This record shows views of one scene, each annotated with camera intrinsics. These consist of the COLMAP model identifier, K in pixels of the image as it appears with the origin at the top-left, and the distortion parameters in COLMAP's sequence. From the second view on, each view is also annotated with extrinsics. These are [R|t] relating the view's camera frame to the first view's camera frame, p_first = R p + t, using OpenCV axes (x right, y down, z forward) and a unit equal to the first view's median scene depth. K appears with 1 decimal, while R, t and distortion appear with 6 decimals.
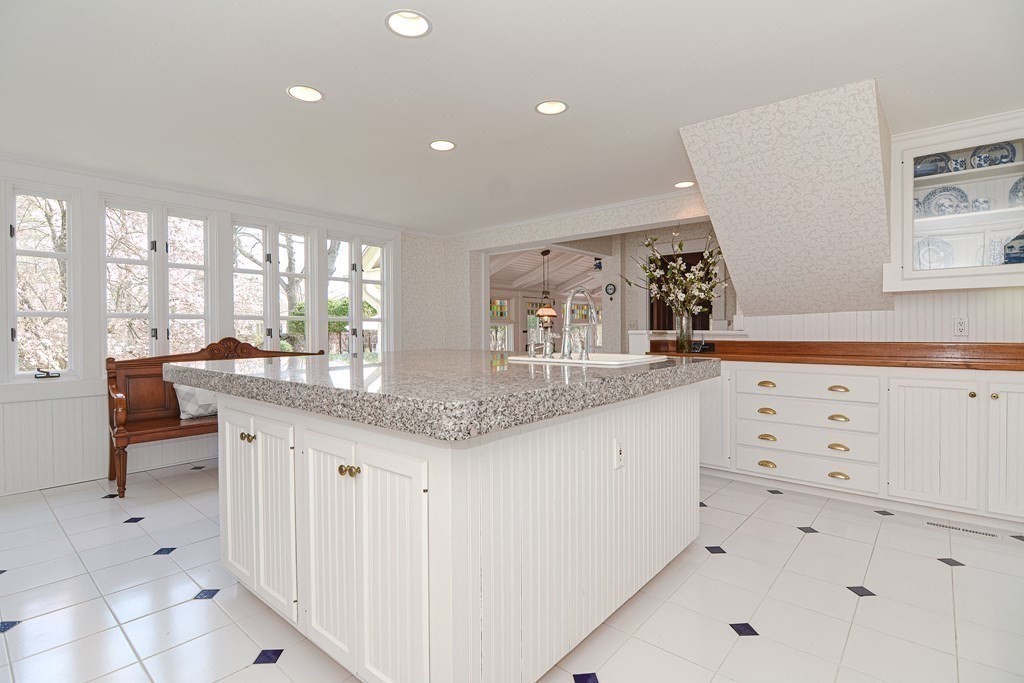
lens RADIAL K [[491.8, 0, 507.3], [0, 491.8, 337.2], [0, 0, 1]] dist [0.007764, -0.008262]
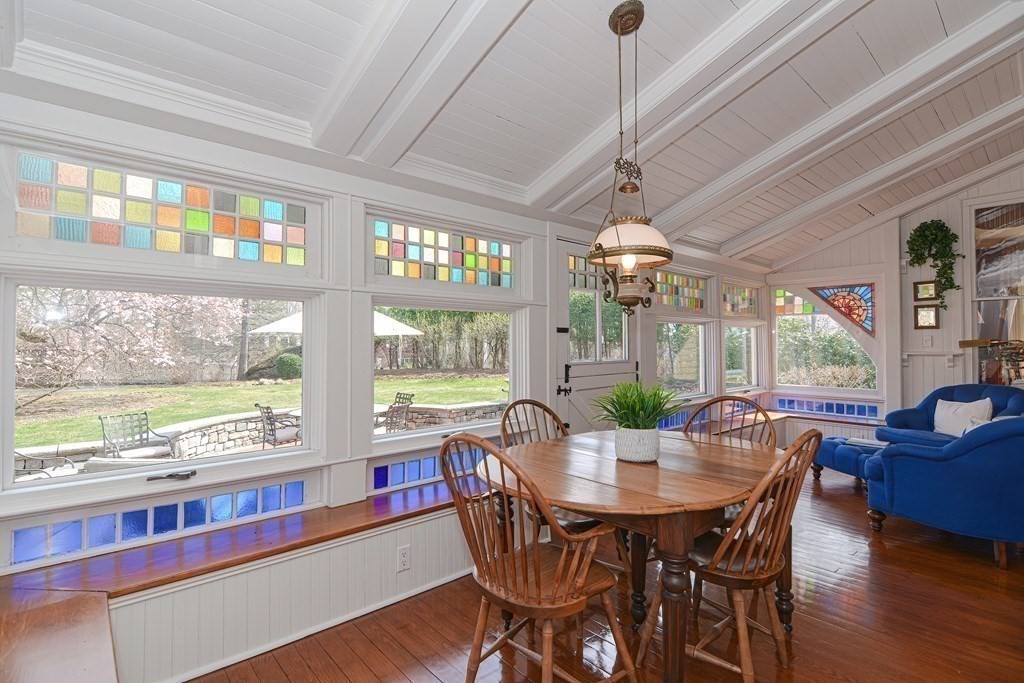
lens RADIAL K [[491.8, 0, 508.4], [0, 491.8, 340.8], [0, 0, 1]] dist [0.007764, -0.008262]
pose [[0.993754, 0.011757, -0.110968, 0.039390], [-0.014411, 0.999628, -0.023149, 0.006711], [0.110654, 0.024604, 0.993554, 0.638660]]
